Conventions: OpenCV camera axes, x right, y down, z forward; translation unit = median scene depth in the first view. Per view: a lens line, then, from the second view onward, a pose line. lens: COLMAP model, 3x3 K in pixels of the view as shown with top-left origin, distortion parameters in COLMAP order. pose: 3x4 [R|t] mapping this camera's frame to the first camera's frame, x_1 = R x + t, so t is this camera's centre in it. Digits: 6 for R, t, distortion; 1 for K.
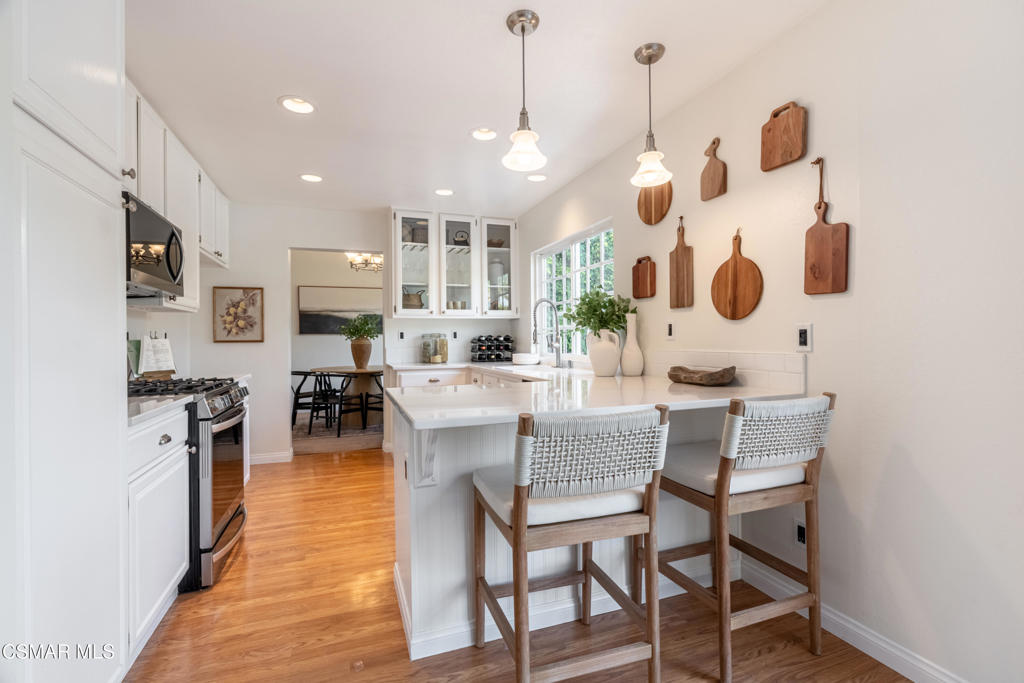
lens RADIAL K [[460.3, 0, 514.0], [0, 460.3, 342.1], [0, 0, 1]] dist [-0.005185, -0.000118]
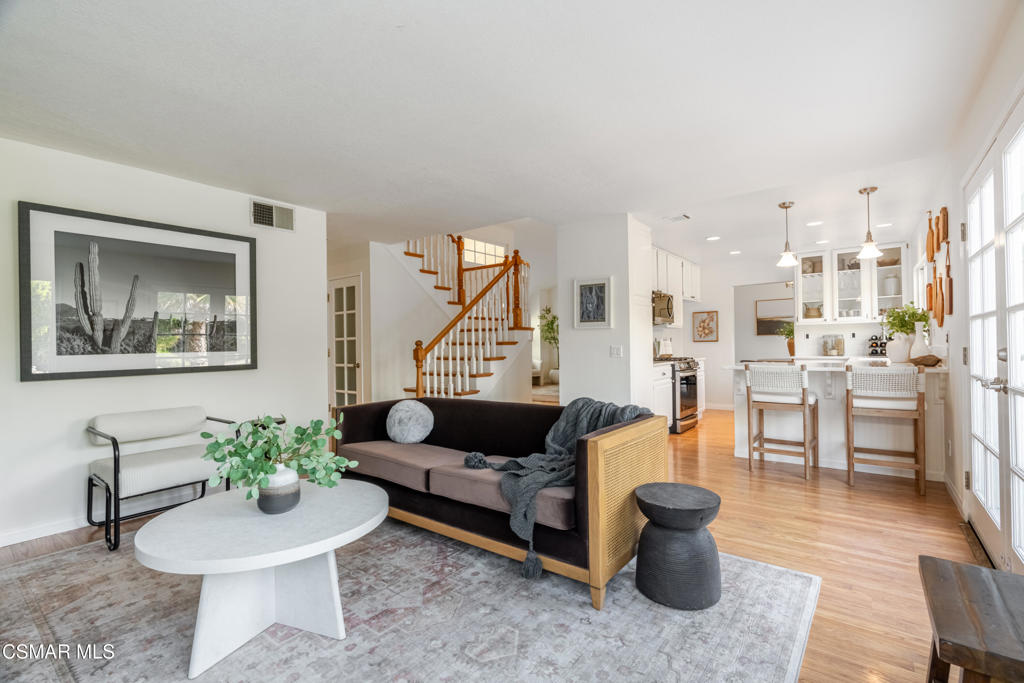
lens RADIAL K [[460.3, 0, 514.0], [0, 460.3, 342.1], [0, 0, 1]] dist [-0.005185, -0.000118]
pose [[0.528511, -0.004189, -0.848916, 0.863749], [0.007425, 0.999972, -0.000311, -0.004693], [0.848894, -0.006139, 0.528527, -0.962660]]
